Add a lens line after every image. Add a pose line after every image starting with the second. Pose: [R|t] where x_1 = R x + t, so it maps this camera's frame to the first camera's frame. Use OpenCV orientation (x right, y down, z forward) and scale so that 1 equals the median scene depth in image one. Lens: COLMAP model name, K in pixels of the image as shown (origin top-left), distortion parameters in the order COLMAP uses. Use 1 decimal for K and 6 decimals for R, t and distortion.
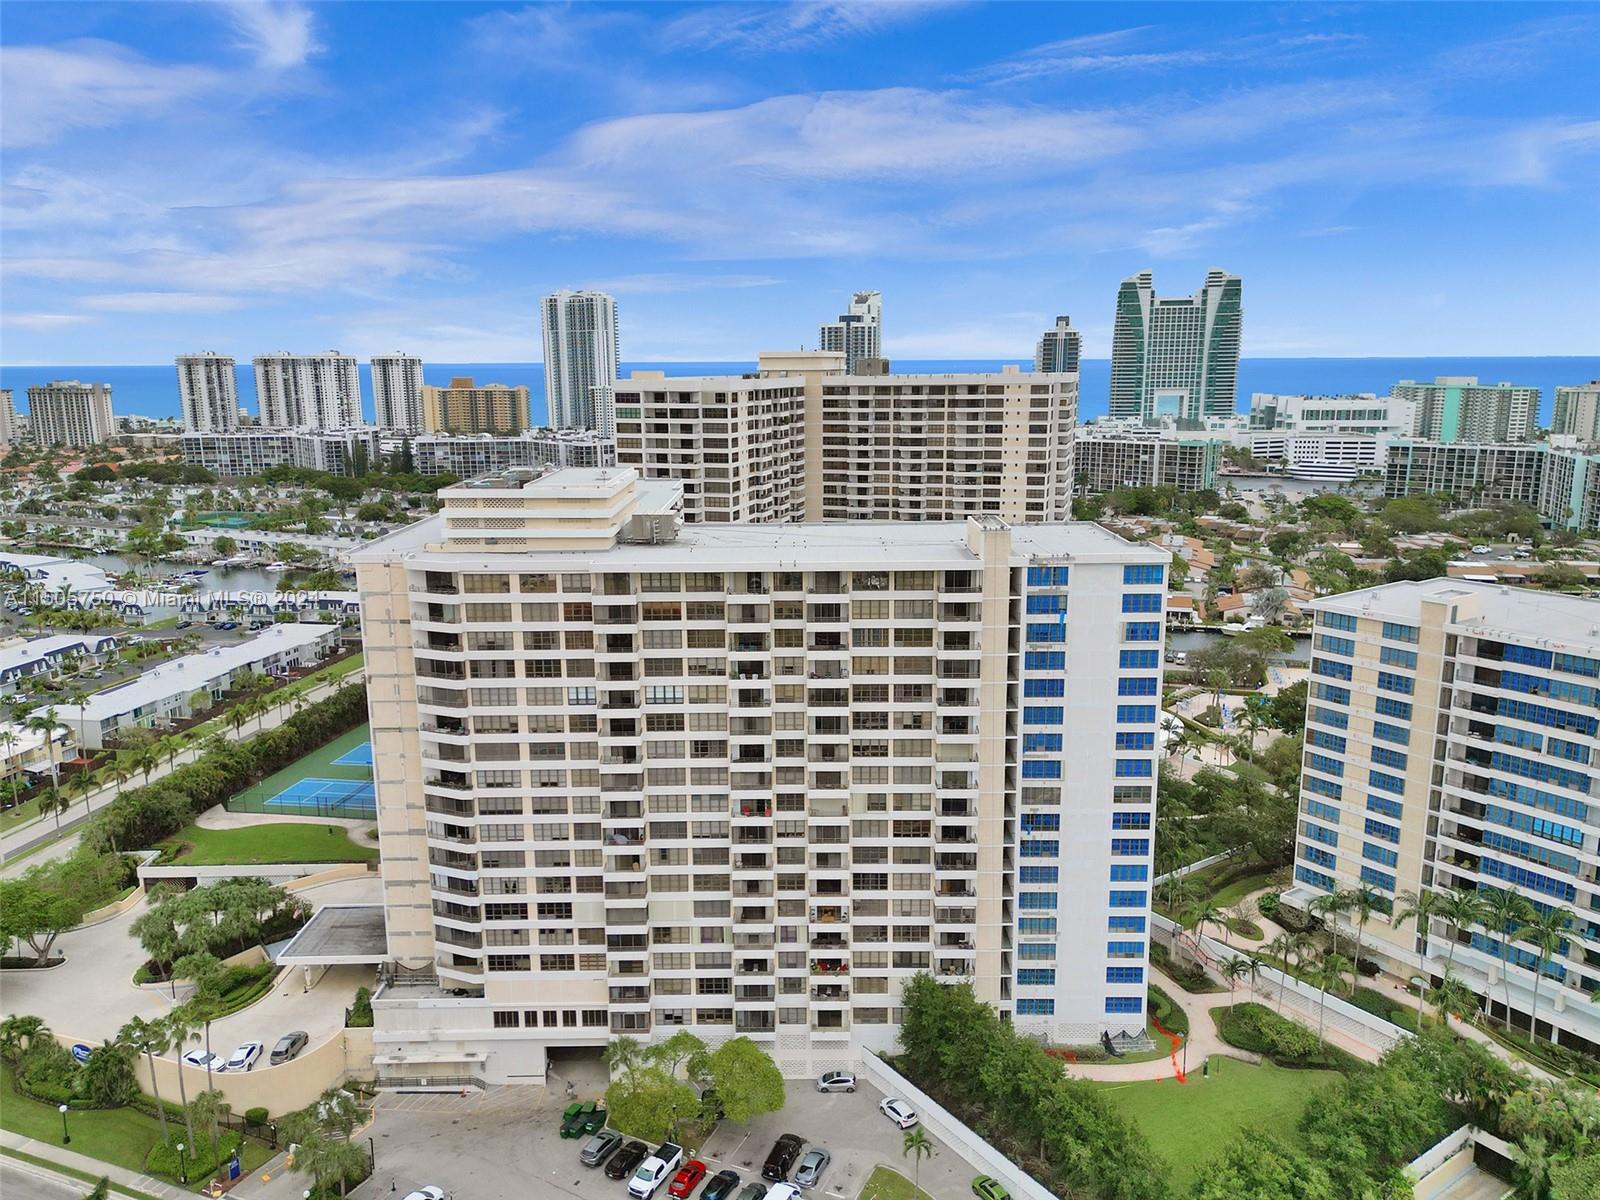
lens RADIAL K [[1155.3, 0, 796.3], [0, 1155.3, 601.2], [0, 0, 1]] dist [0.104173, -0.086852]
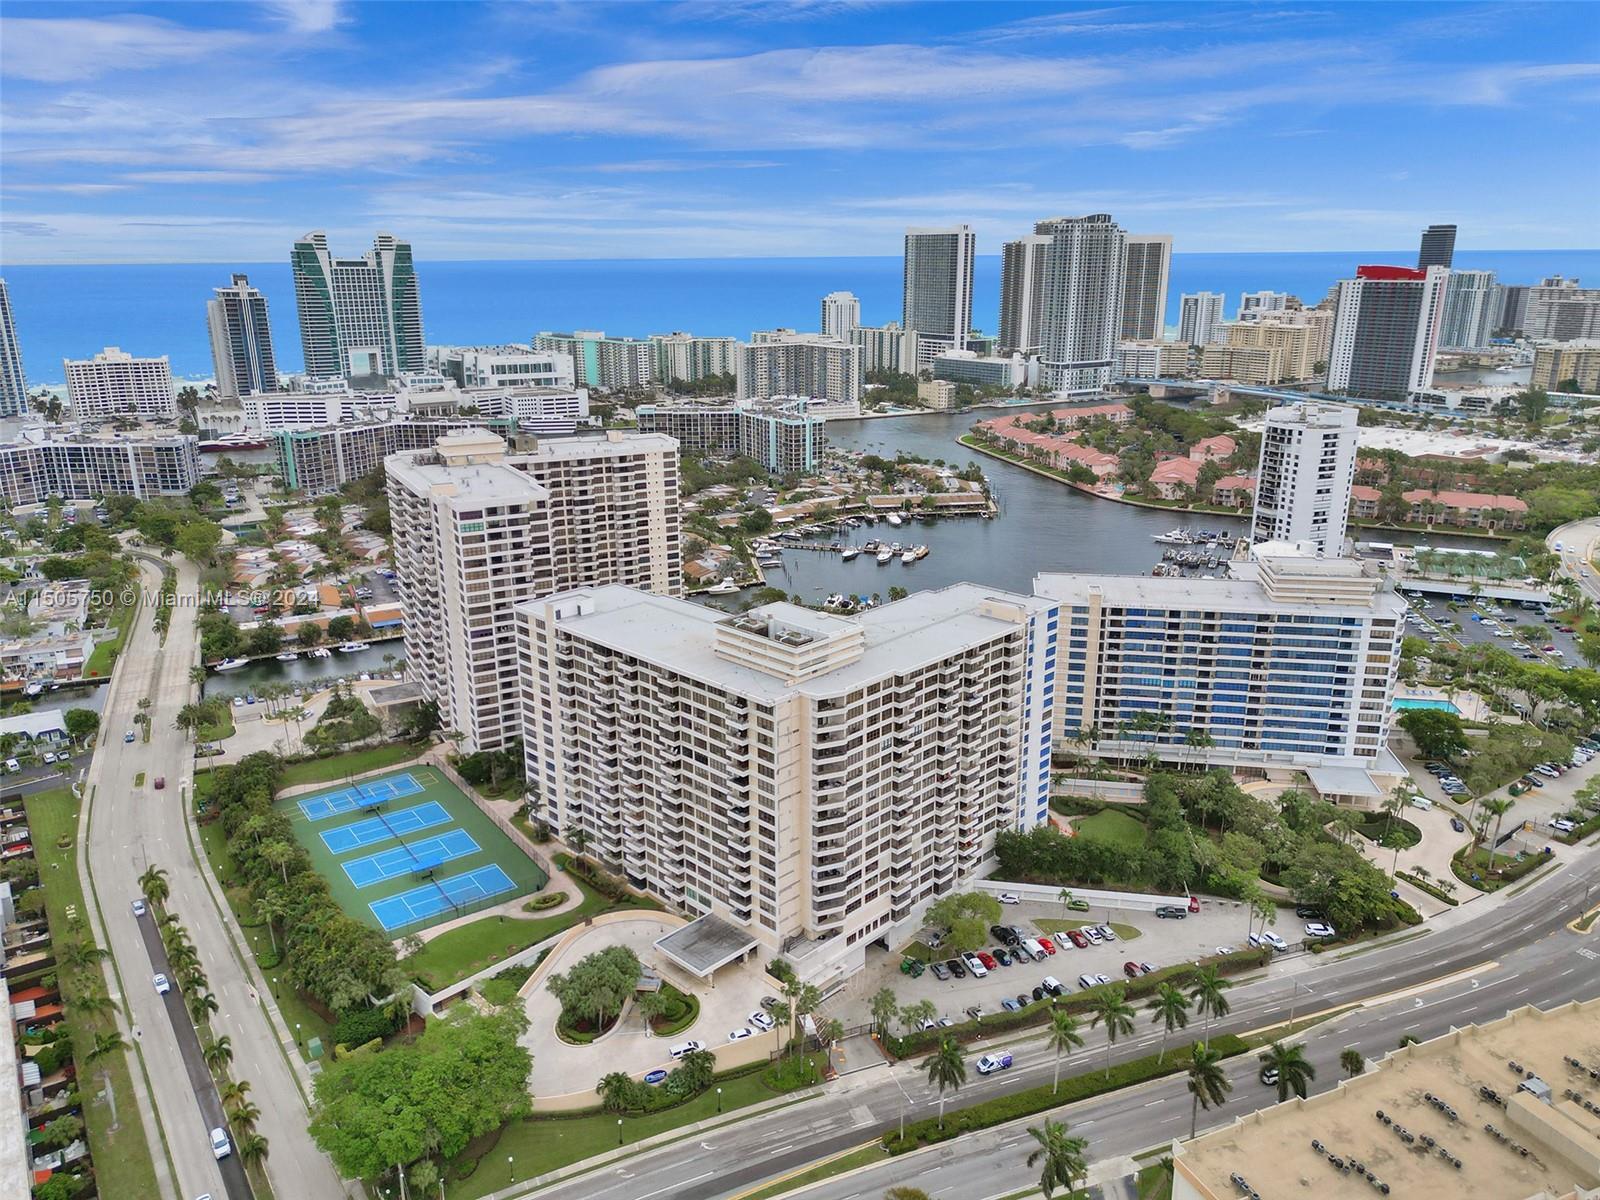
lens RADIAL K [[1155.3, 0, 796.3], [0, 1155.3, 601.2], [0, 0, 1]] dist [0.104173, -0.086852]
pose [[0.696871, -0.200918, 0.688479, -1.375907], [0.144378, 0.979606, 0.139739, -0.378233], [-0.702514, 0.002021, 0.711667, -0.159662]]
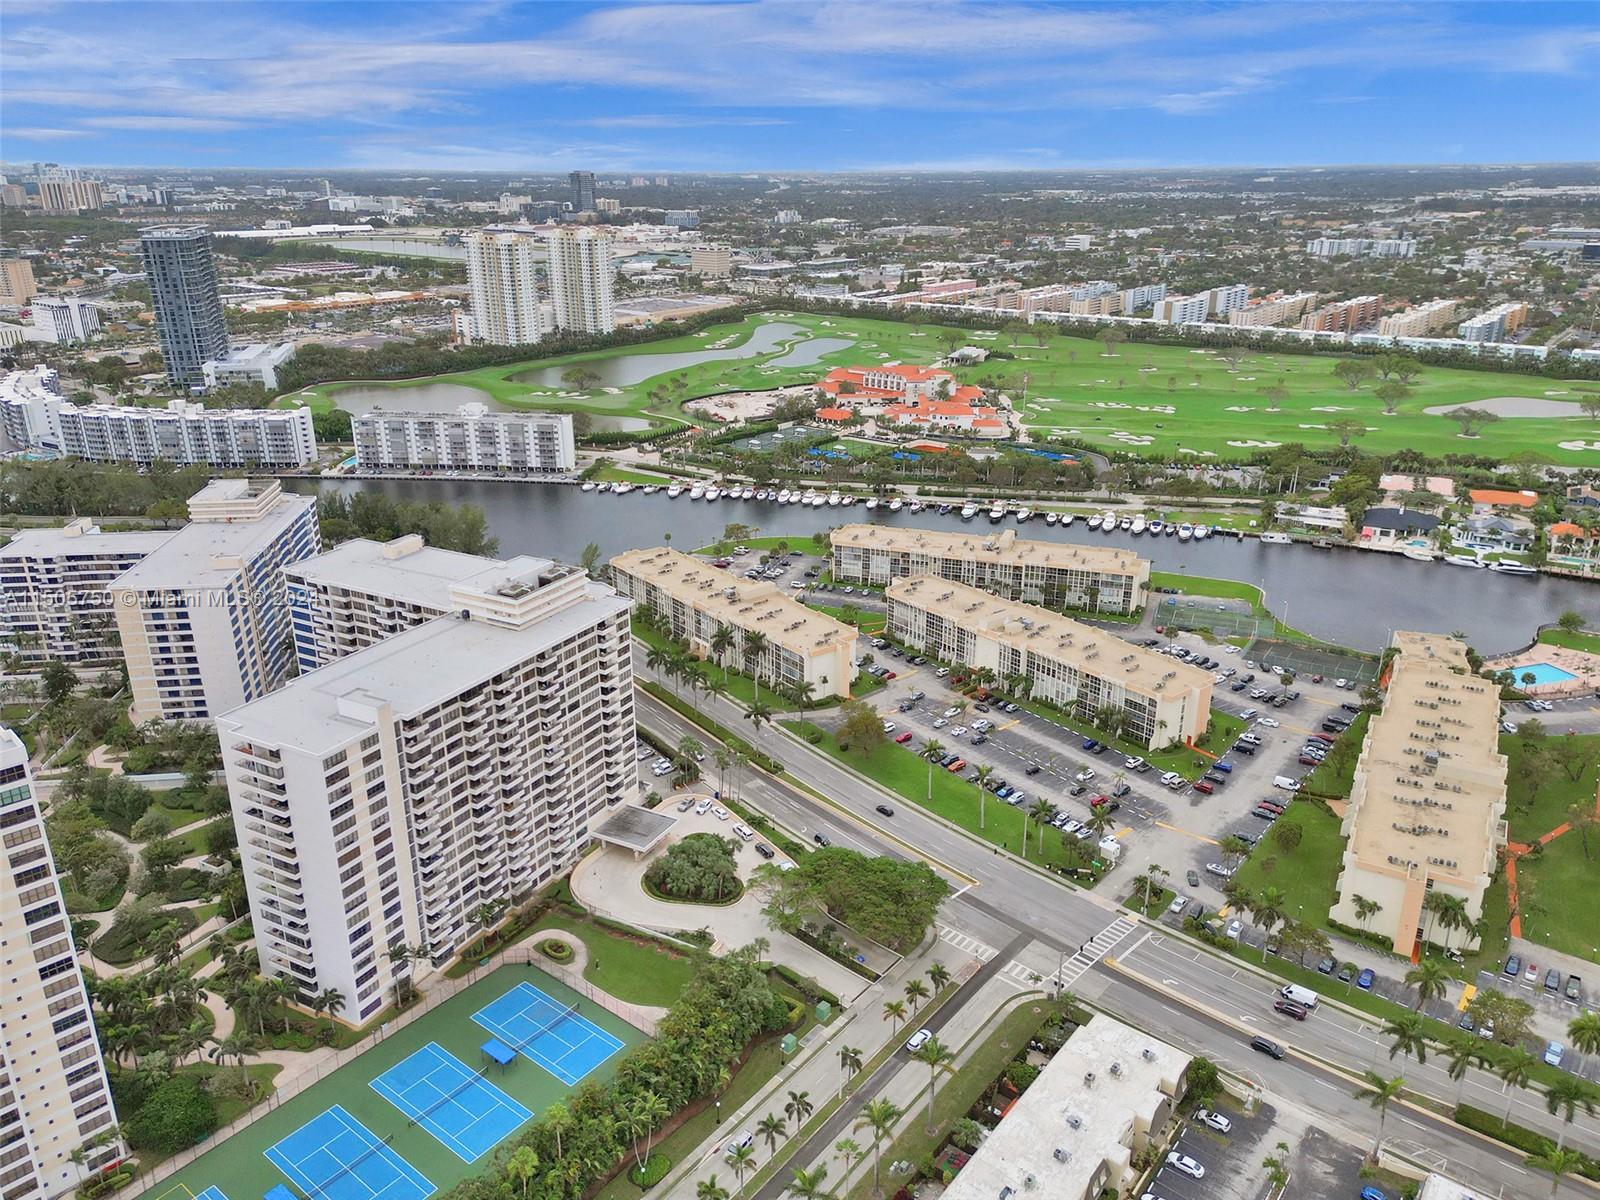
lens RADIAL K [[1155.3, 0, 796.3], [0, 1155.3, 601.2], [0, 0, 1]] dist [0.104173, -0.086852]
pose [[-0.881765, -0.157474, 0.444626, -1.484269], [0.101349, 0.857359, 0.504643, -0.995171], [-0.460672, 0.490038, -0.740029, 2.273841]]
